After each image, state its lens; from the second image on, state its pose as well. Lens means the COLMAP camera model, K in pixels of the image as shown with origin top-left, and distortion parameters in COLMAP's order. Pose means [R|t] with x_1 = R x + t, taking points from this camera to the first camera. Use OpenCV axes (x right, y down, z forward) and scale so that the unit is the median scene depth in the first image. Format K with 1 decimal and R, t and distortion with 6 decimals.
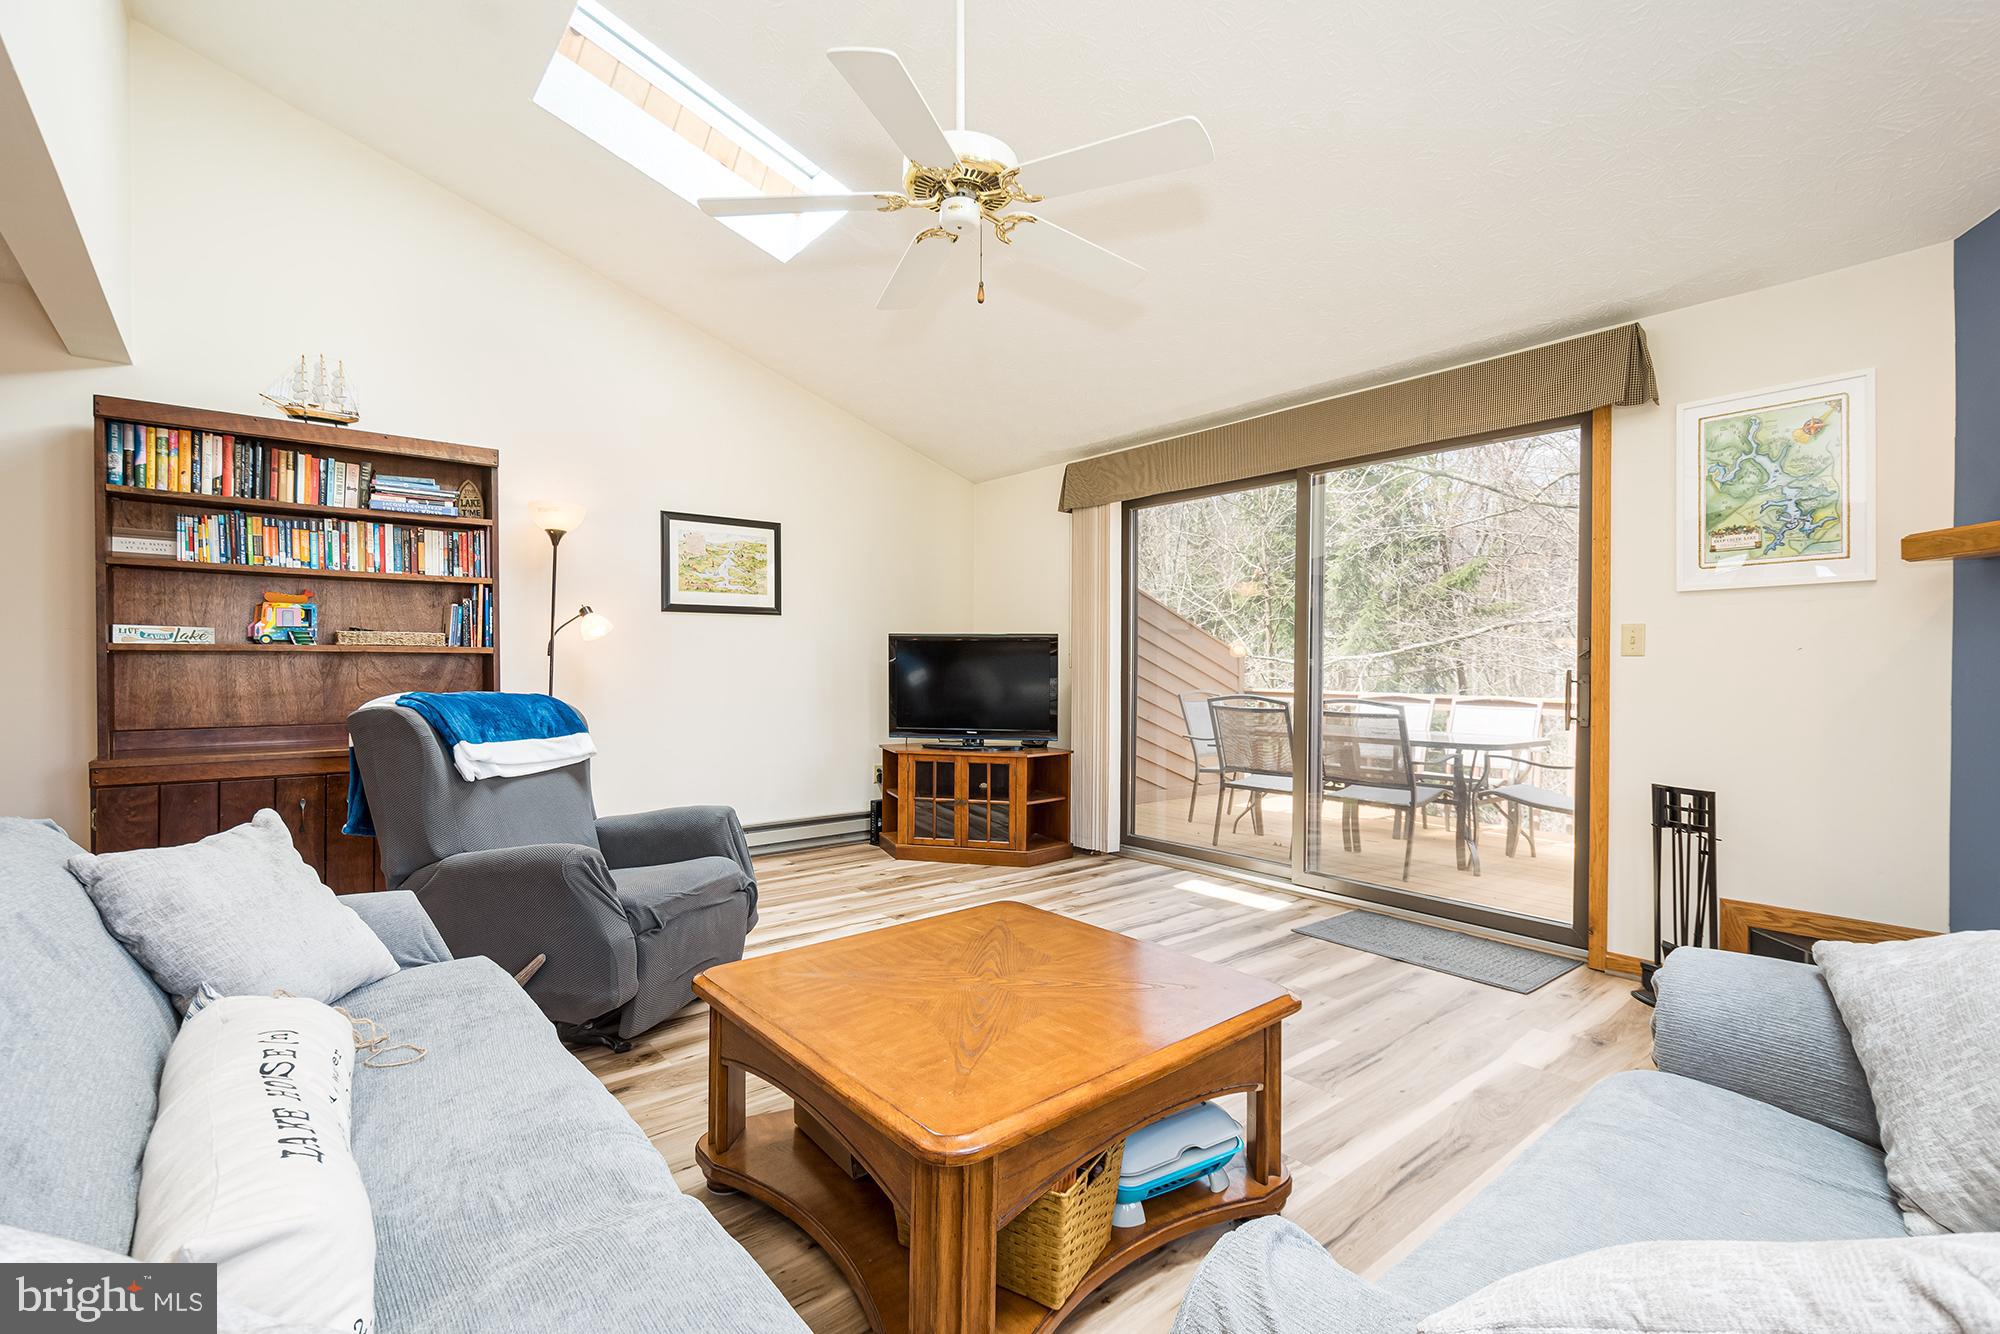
lens RADIAL K [[898.4, 0, 980.8], [0, 898.4, 654.0], [0, 0, 1]] dist [0.018392, -0.006186]
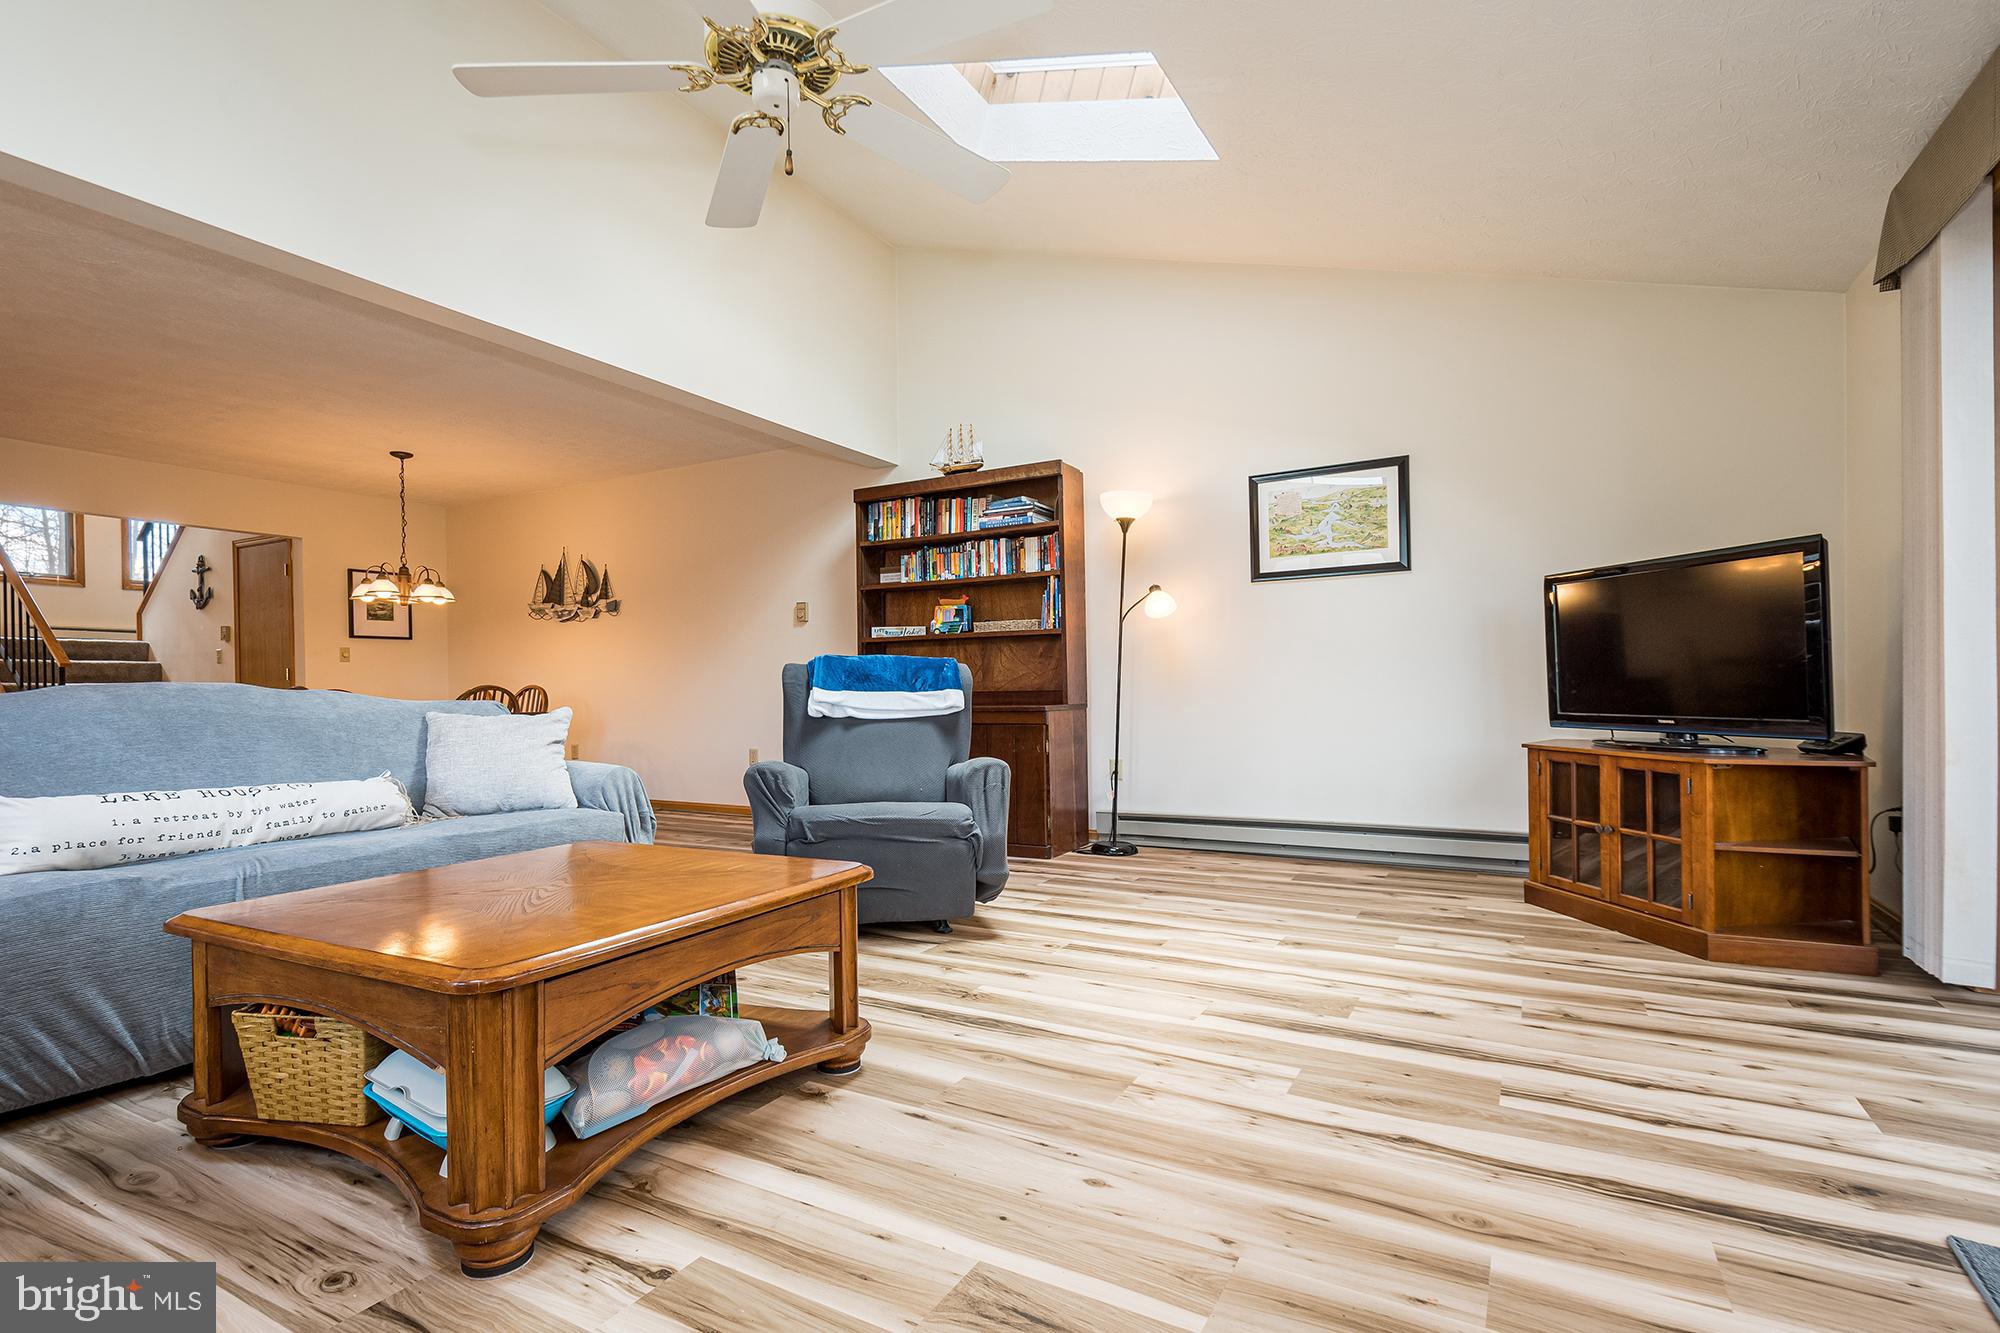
lens RADIAL K [[898.4, 0, 1041.6], [0, 898.4, 696.8], [0, 0, 1]] dist [0.018392, -0.006186]
pose [[0.399123, -0.006901, -0.916872, 0.537086], [0.032650, 0.999444, 0.006691, 0.075123], [0.916316, -0.032607, 0.399126, 0.530517]]
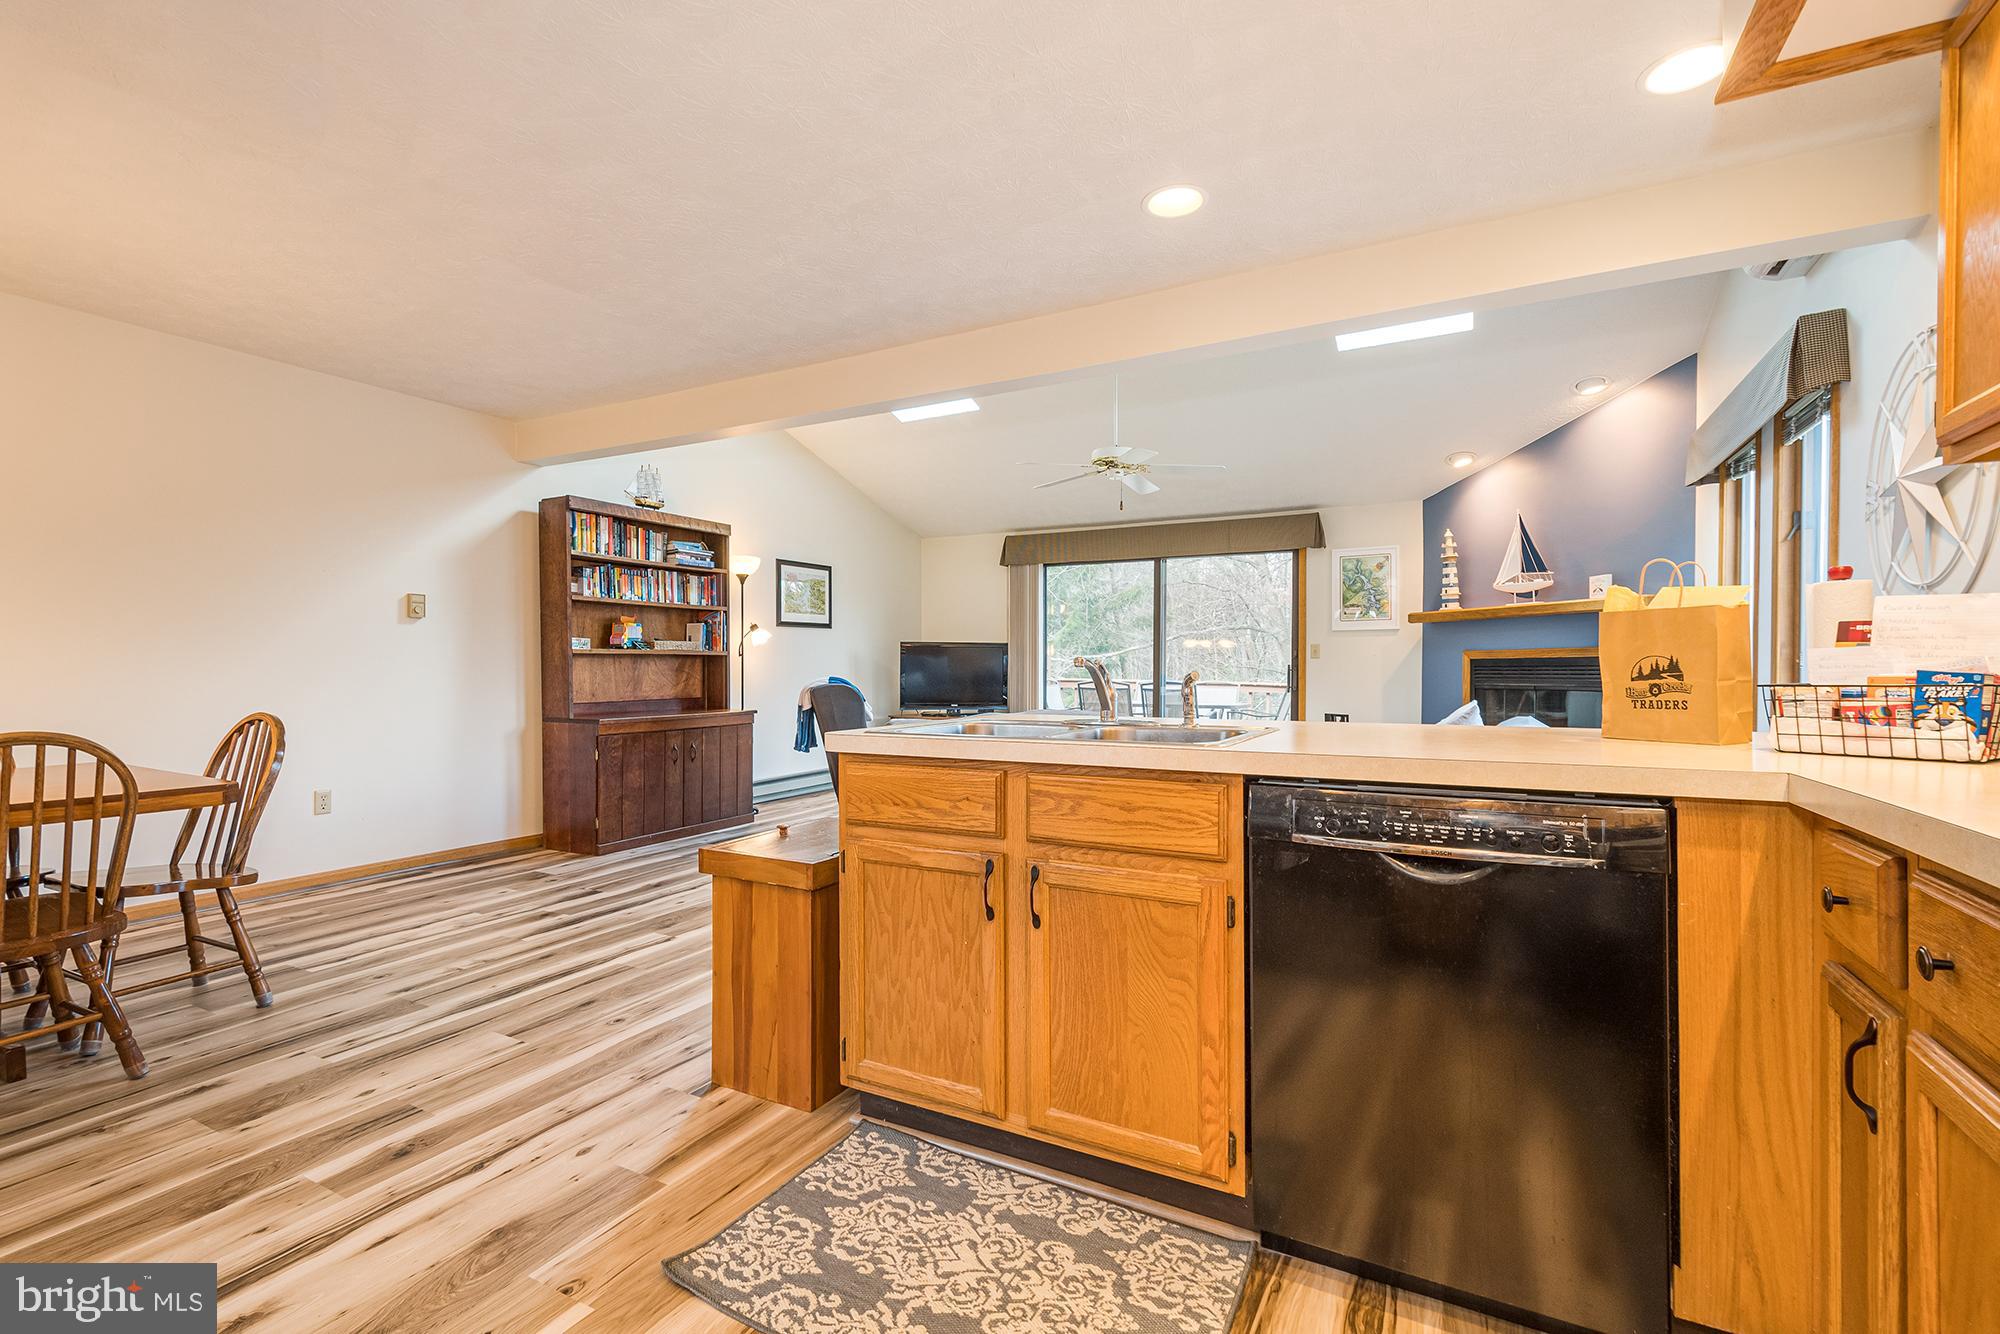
lens RADIAL K [[898.4, 0, 1005.2], [0, 898.4, 661.5], [0, 0, 1]] dist [0.018392, -0.006186]
pose [[0.917815, -0.001116, 0.397006, -0.744995], [-0.003310, 0.999940, 0.010461, -0.008876], [-0.396994, -0.010916, 0.917756, -0.637240]]
